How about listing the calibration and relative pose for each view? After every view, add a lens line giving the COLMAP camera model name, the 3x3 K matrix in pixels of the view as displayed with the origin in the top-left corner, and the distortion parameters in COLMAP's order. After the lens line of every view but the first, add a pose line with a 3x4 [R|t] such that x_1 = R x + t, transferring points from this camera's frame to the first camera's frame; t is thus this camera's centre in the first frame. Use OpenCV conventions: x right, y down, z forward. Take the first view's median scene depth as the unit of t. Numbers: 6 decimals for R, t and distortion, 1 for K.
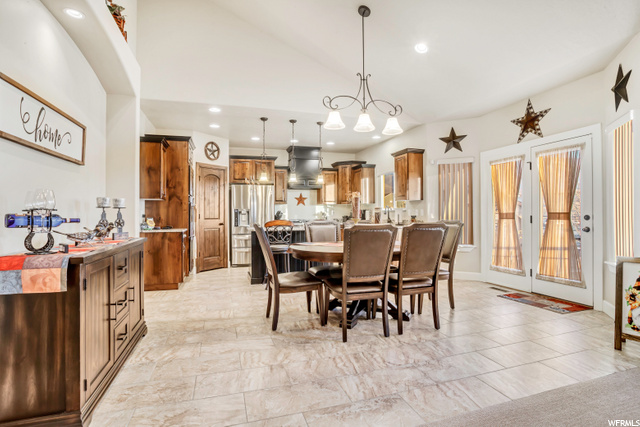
lens RADIAL K [[312.7, 0, 320.8], [0, 312.7, 212.8], [0, 0, 1]] dist [-0.075005, 0.029091]
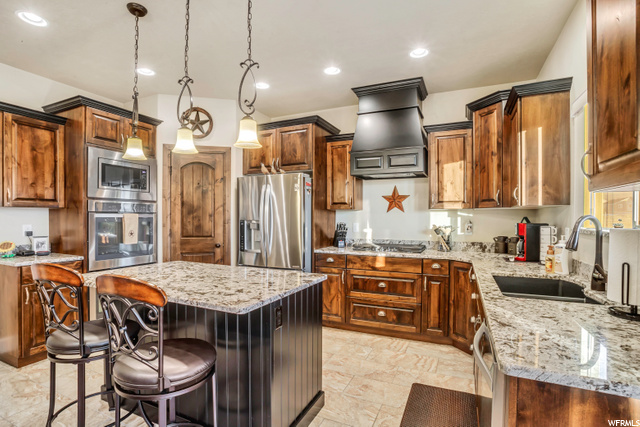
lens RADIAL K [[312.7, 0, 320.8], [0, 312.7, 212.8], [0, 0, 1]] dist [-0.075005, 0.029091]
pose [[0.742344, -0.002943, -0.670012, 0.216486], [-0.002150, 0.999975, -0.006775, -0.022945], [0.670015, 0.006470, 0.742319, 0.703840]]
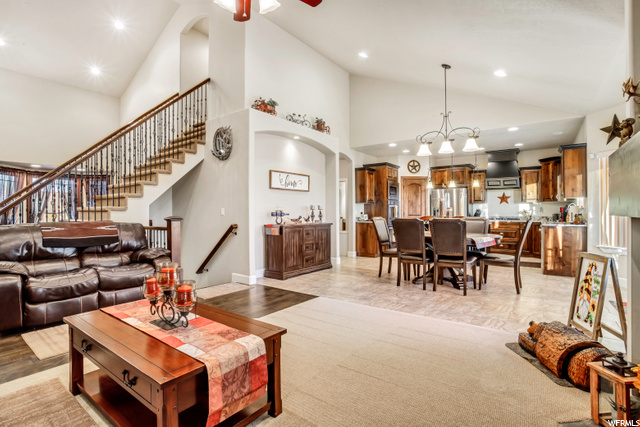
lens RADIAL K [[306.1, 0, 319.9], [0, 306.1, 208.8], [0, 0, 1]] dist [-0.053810, 0.000061]
pose [[0.594883, -0.006857, -0.803783, 0.482485], [0.003262, 0.999976, -0.006116, -0.003109], [0.803806, 0.001017, 0.594891, -0.147846]]
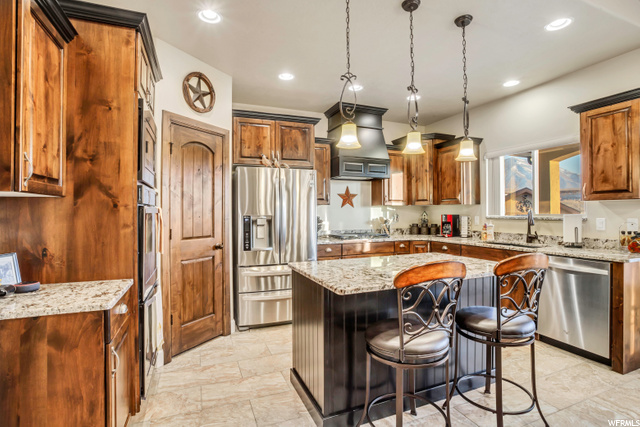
lens RADIAL K [[312.7, 0, 320.8], [0, 312.7, 212.8], [0, 0, 1]] dist [-0.075005, 0.029091]
pose [[0.997507, 0.001222, 0.070560, -0.194907], [-0.001613, 0.999984, 0.005486, -0.019960], [-0.070552, -0.005586, 0.997492, 0.509618]]
